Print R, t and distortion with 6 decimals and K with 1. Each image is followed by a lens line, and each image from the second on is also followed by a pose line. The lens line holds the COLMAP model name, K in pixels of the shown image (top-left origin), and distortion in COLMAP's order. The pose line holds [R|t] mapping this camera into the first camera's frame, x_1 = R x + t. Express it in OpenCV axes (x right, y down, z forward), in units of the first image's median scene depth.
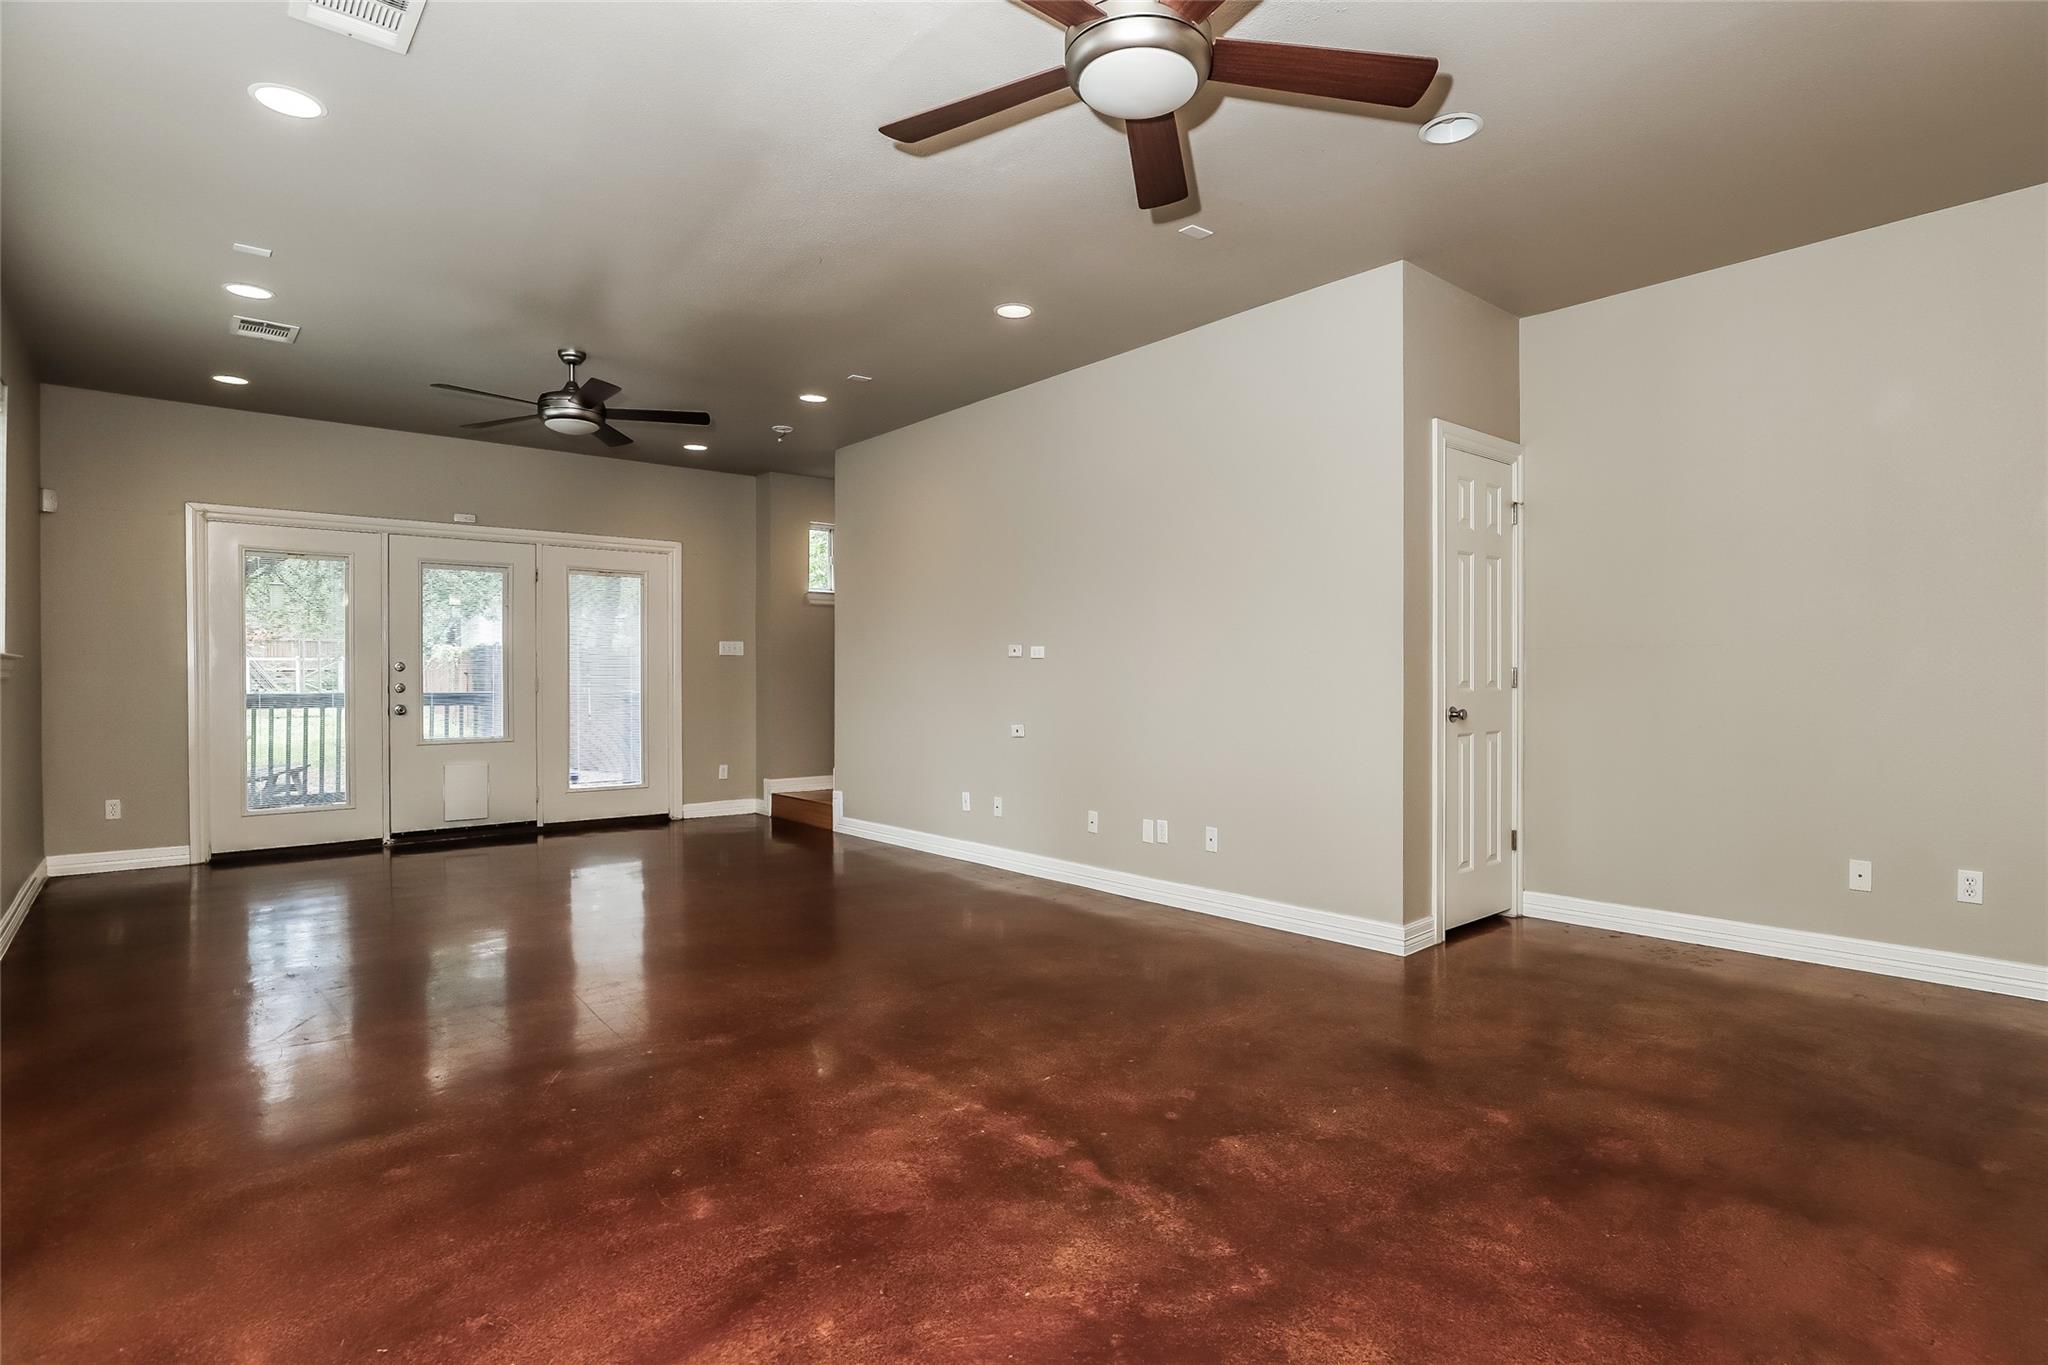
lens RADIAL K [[1031.5, 0, 1057.6], [0, 1031.5, 681.6], [0, 0, 1]] dist [-0.019575, 0.000036]
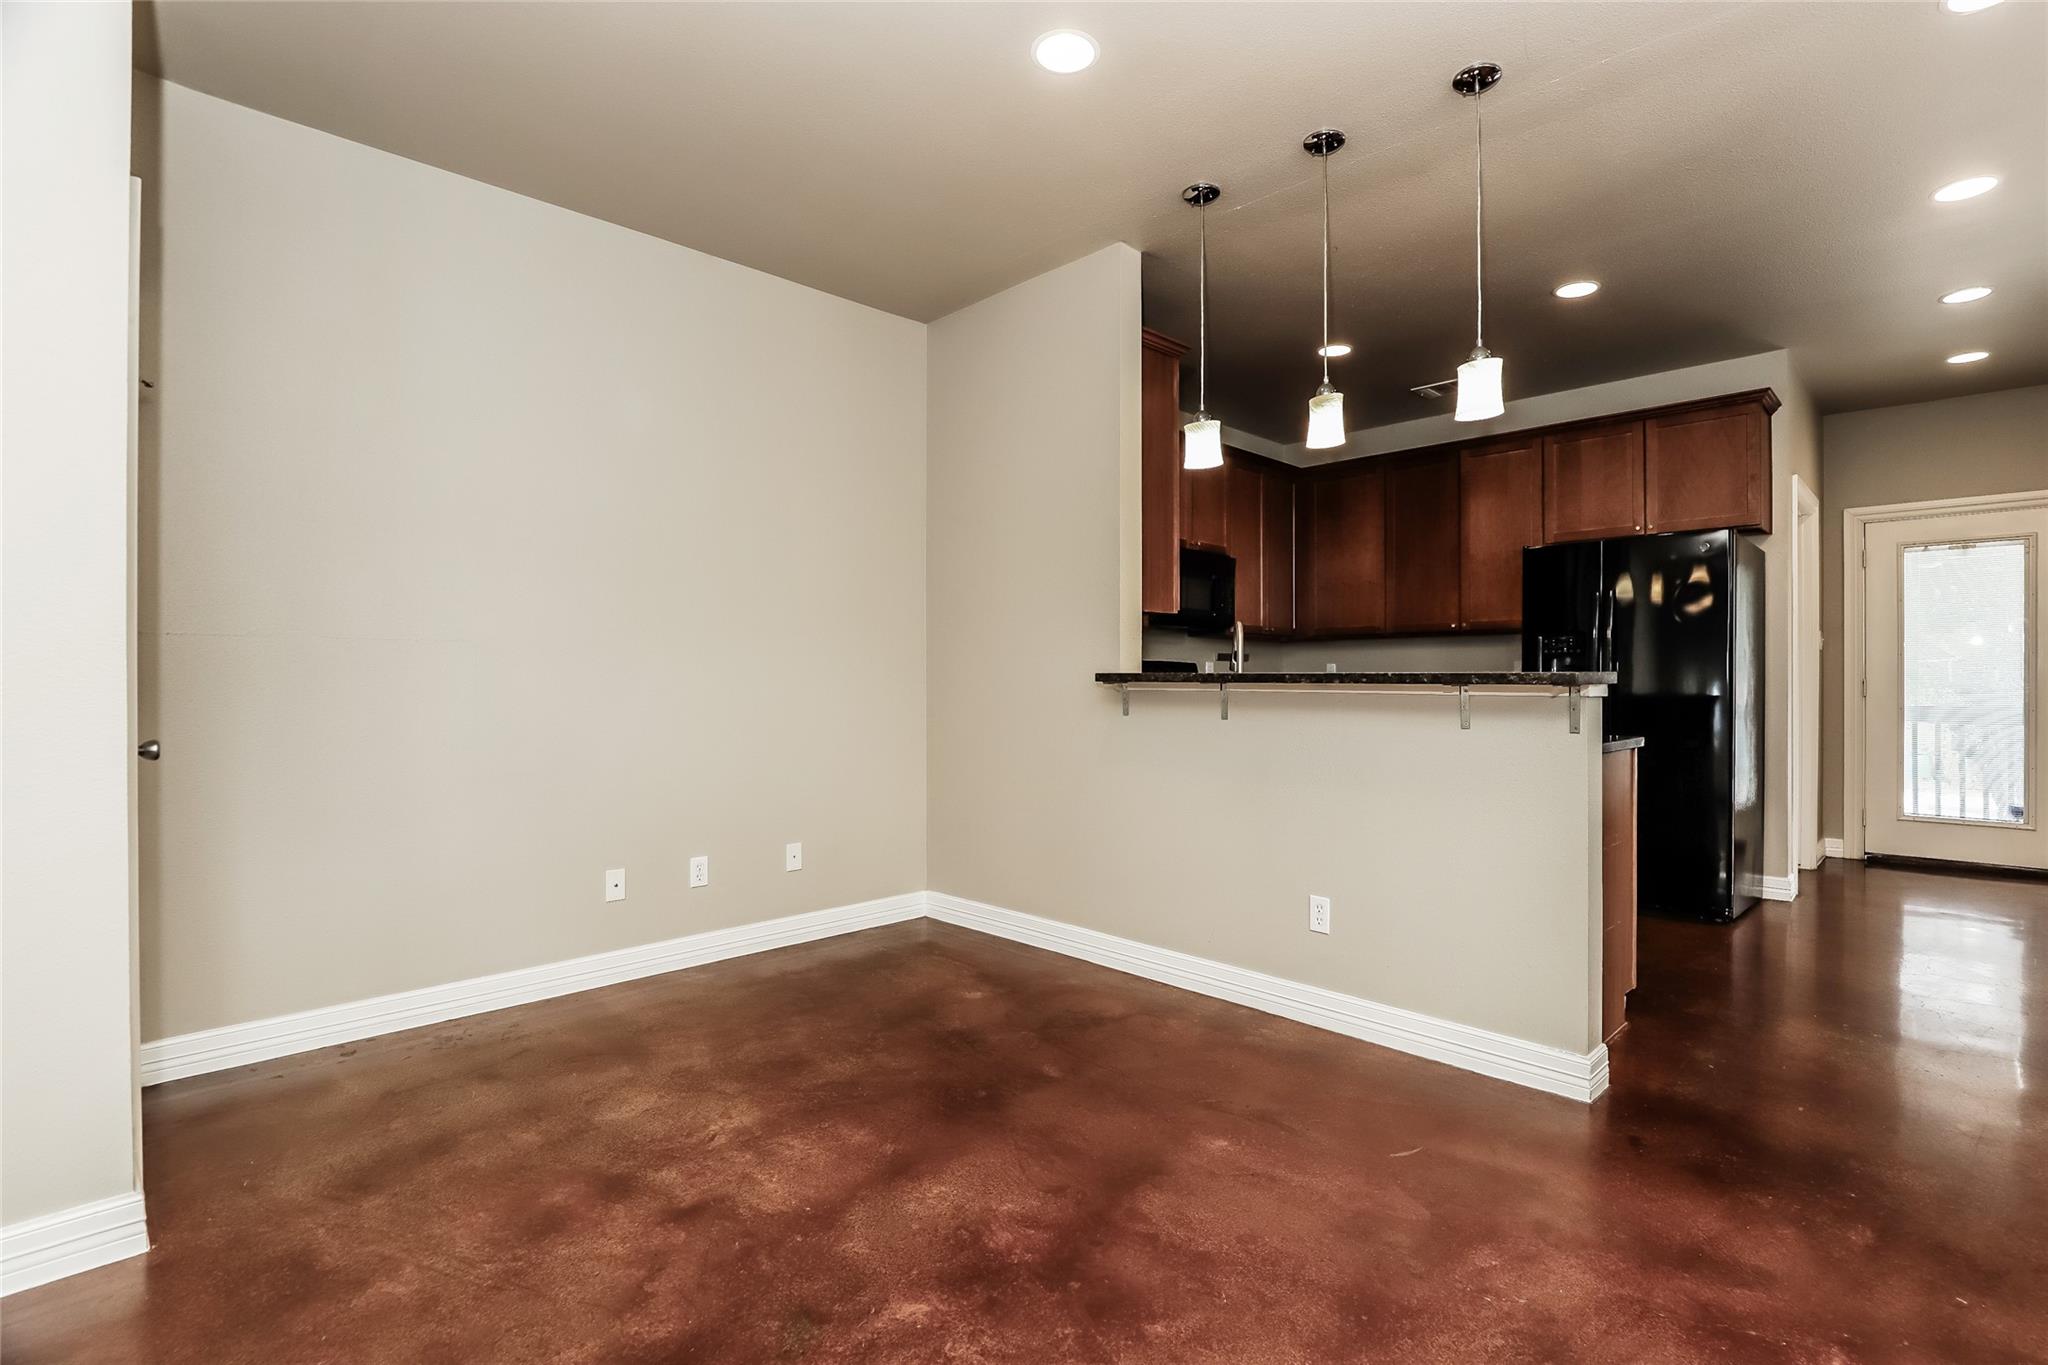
lens RADIAL K [[930.0, 0, 1028.2], [0, 930.0, 663.8], [0, 0, 1]] dist [-0.023596, -0.000118]
pose [[-0.053036, 0.002894, 0.998588, -0.222683], [0.010311, 0.999944, -0.002351, -0.038609], [-0.998539, 0.010172, -0.053063, 0.871634]]
